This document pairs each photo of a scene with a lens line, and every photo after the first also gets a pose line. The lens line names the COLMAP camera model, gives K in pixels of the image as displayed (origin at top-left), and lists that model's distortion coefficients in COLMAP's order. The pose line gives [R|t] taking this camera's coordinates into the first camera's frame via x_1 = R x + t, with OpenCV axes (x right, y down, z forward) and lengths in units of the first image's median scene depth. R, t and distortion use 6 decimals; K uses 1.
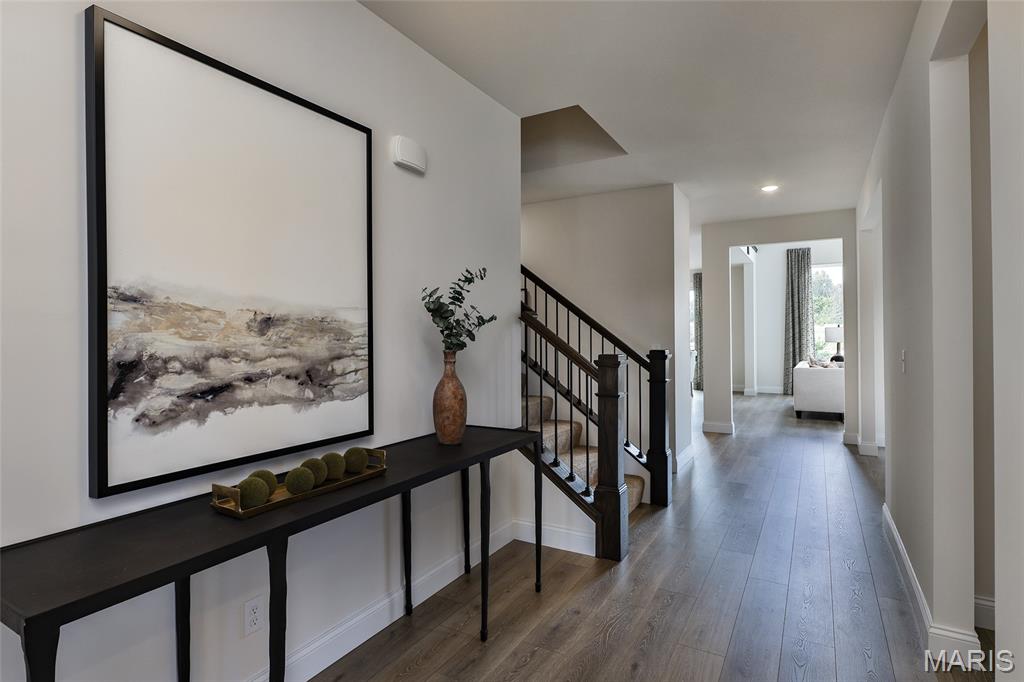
lens RADIAL K [[534.3, 0, 476.0], [0, 534.3, 335.2], [0, 0, 1]] dist [0.000963, 0.000019]
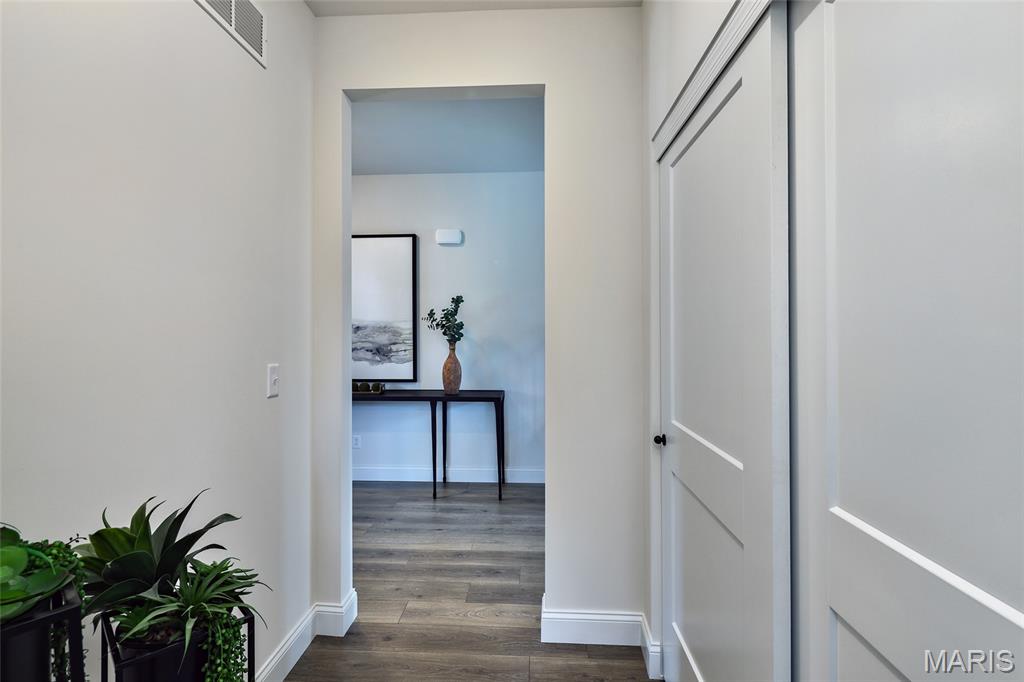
lens RADIAL K [[479.4, 0, 514.5], [0, 479.4, 332.3], [0, 0, 1]] dist [-0.000107, -0.000004]
pose [[0.500269, 0.005402, -0.865853, 1.737363], [-0.004005, 0.999984, 0.003925, -0.015358], [0.865861, 0.001504, 0.500282, 0.442392]]
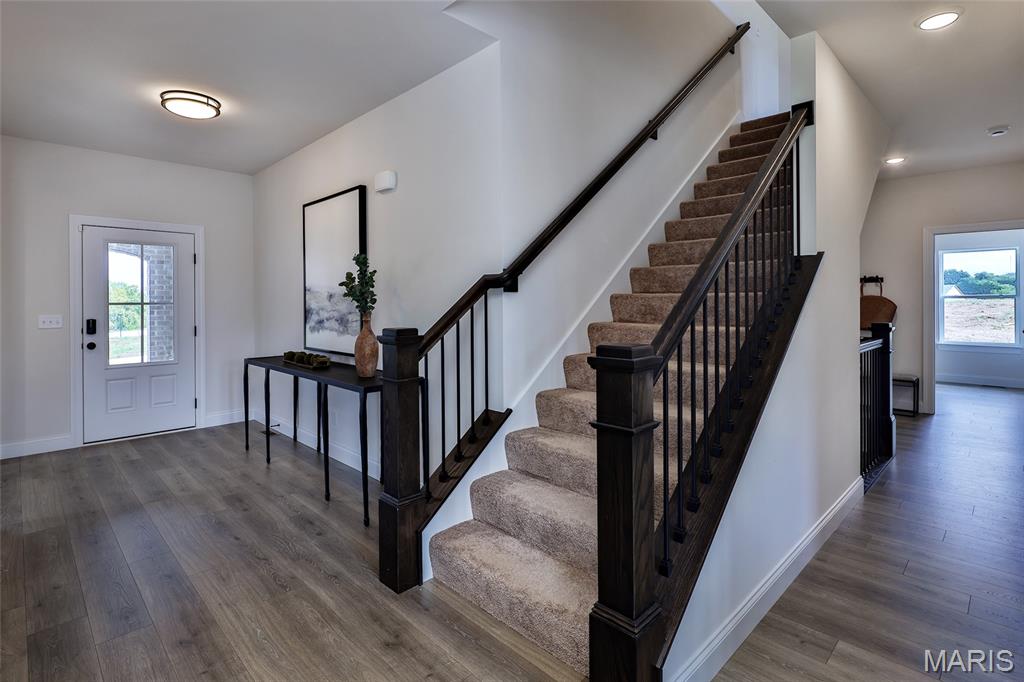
lens RADIAL K [[502.4, 0, 506.7], [0, 502.4, 302.5], [0, 0, 1]] dist [-0.001612, -0.000207]
pose [[-0.225094, 0.013417, -0.974245, 1.423979], [0.007391, 0.999900, 0.012063, -0.015015], [0.974309, -0.004485, -0.225170, 1.999112]]
